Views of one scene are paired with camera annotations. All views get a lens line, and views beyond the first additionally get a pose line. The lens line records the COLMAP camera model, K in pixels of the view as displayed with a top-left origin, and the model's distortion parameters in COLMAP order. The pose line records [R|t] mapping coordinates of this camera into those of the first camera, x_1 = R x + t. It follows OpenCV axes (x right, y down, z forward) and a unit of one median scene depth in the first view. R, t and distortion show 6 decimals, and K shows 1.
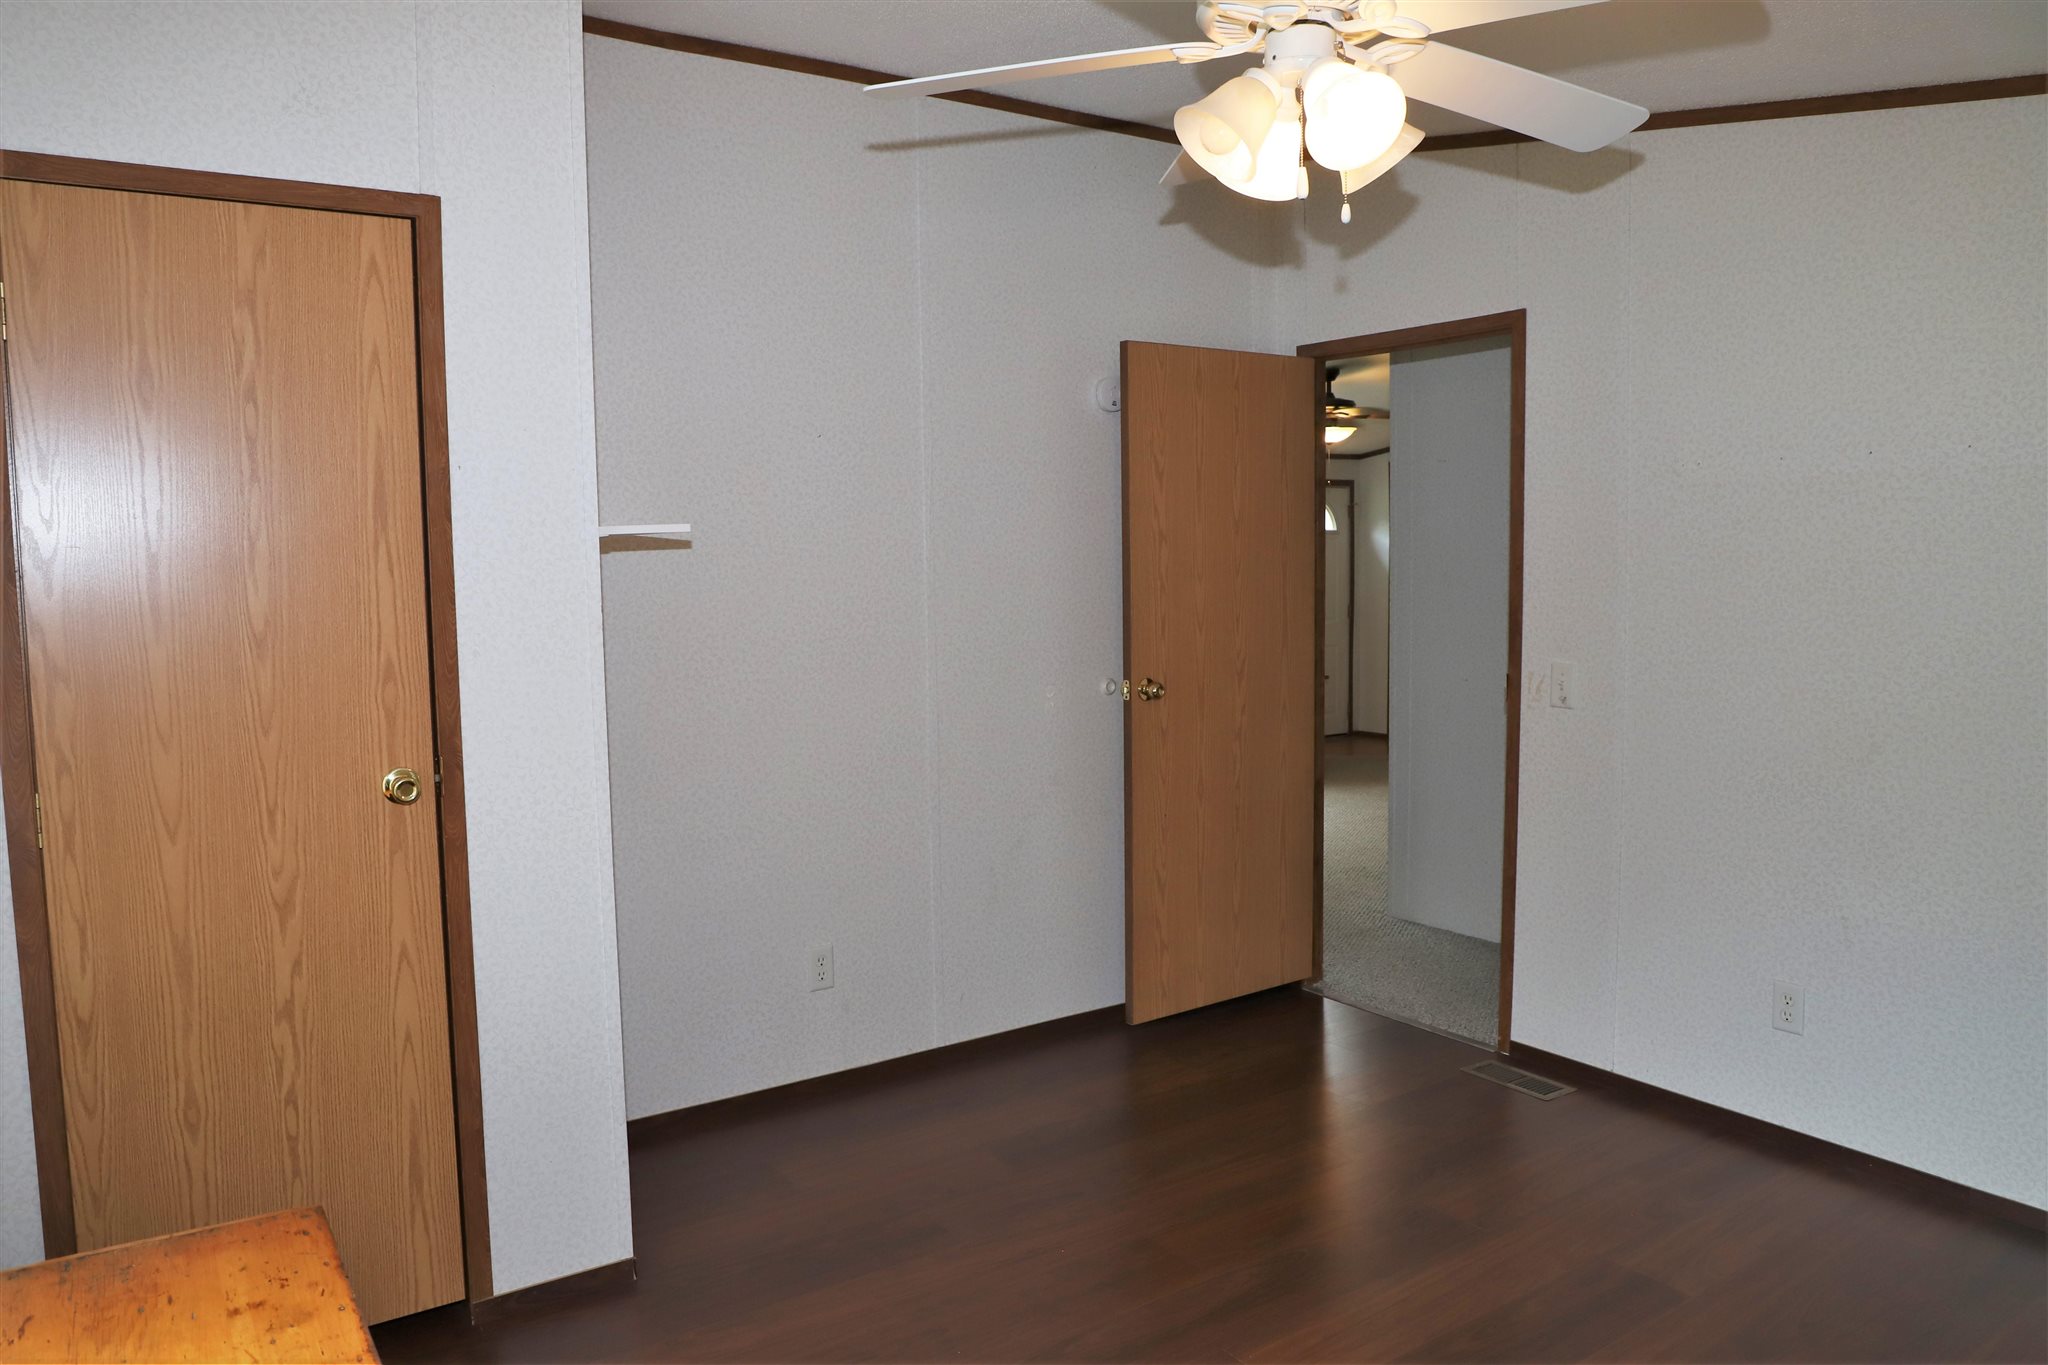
lens RADIAL K [[1419.8, 0, 1024.0], [0, 1419.8, 682.5], [0, 0, 1]] dist [-0.080845, 0.041378]
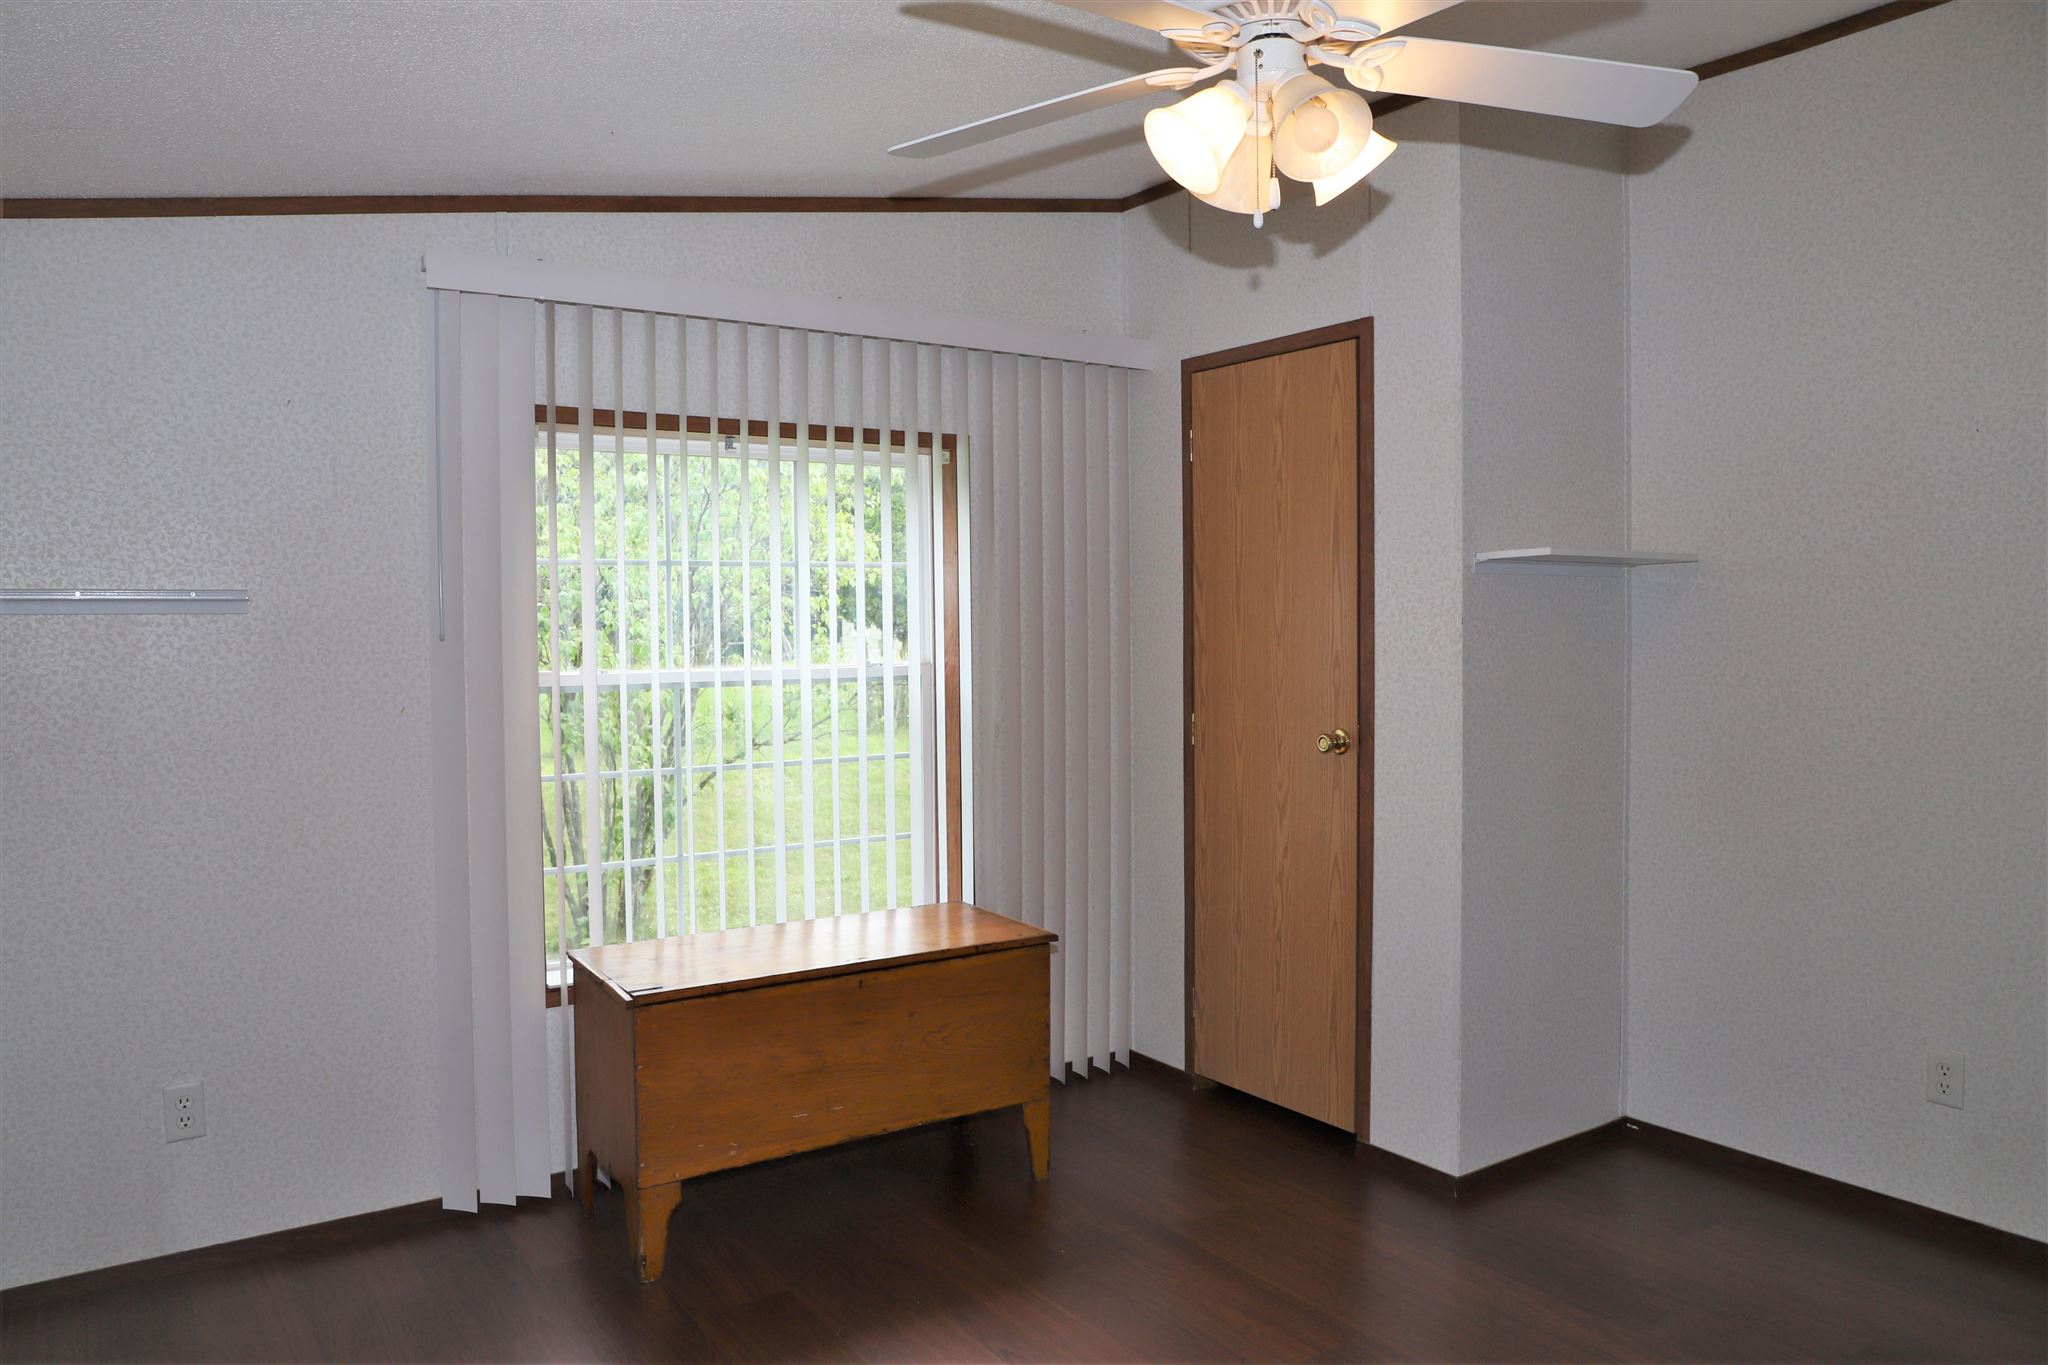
lens RADIAL K [[1419.8, 0, 1024.0], [0, 1419.8, 682.5], [0, 0, 1]] dist [-0.080845, 0.041378]
pose [[-0.000859, 0.066913, -0.997758, 0.994852], [-0.081783, 0.994412, 0.066759, -0.056381], [0.996650, 0.081657, 0.004618, 0.692897]]
